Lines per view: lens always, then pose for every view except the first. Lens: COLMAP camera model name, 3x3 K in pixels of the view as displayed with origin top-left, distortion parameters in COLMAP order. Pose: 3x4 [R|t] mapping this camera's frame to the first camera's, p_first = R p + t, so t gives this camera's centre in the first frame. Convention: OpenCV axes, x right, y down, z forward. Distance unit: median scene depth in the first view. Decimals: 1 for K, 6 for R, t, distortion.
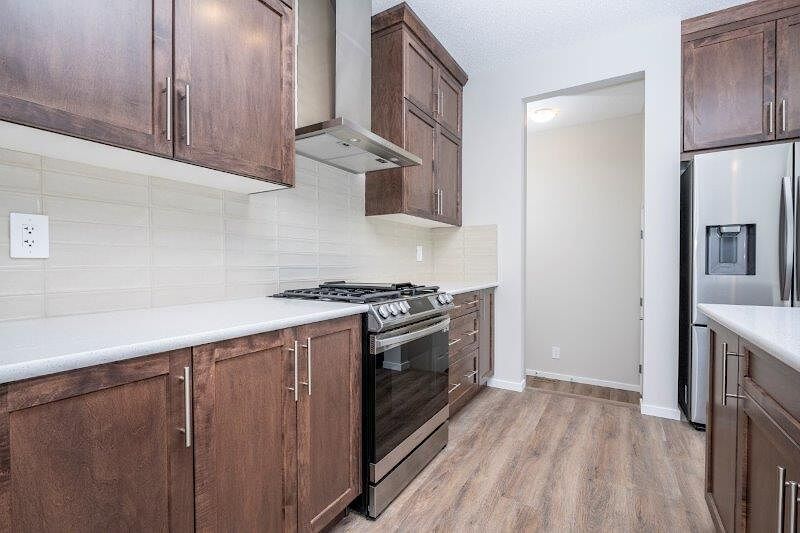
lens RADIAL K [[361.0, 0, 399.2], [0, 361.0, 267.3], [0, 0, 1]] dist [-0.003850, -0.000657]
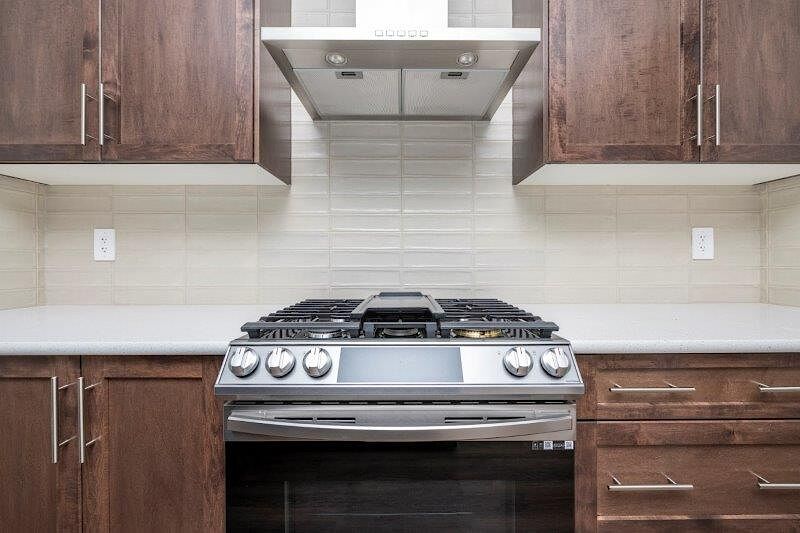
lens RADIAL K [[331.6, 0, 400.2], [0, 331.6, 262.9], [0, 0, 1]] dist [-0.004278, -0.000120]
pose [[0.516826, 0.000740, -0.856090, 0.378667], [-0.009028, 0.999949, -0.004586, -0.012034], [0.856043, 0.010099, 0.516806, 0.768683]]
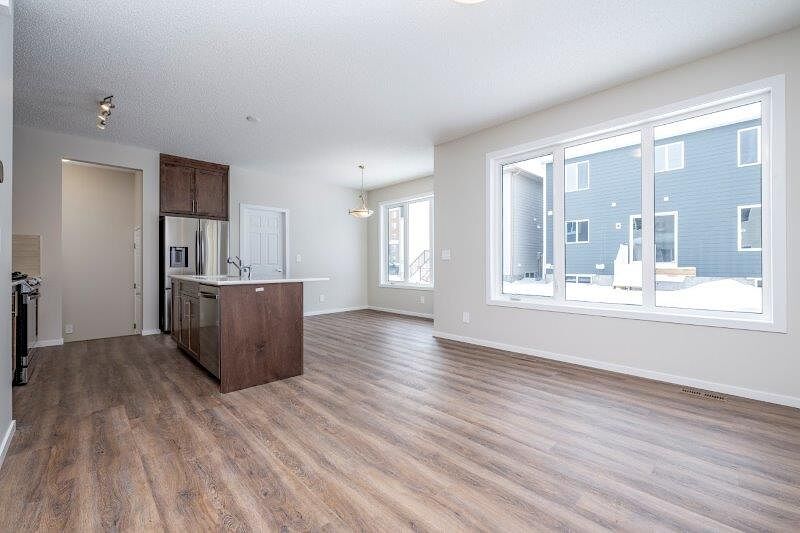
lens RADIAL K [[331.6, 0, 396.5], [0, 331.6, 266.2], [0, 0, 1]] dist [-0.004278, -0.000120]
pose [[0.258880, 0.000000, 0.965910, -0.882598], [0.013008, 0.999909, -0.003486, 0.044861], [-0.965822, 0.013467, 0.258856, -1.019333]]
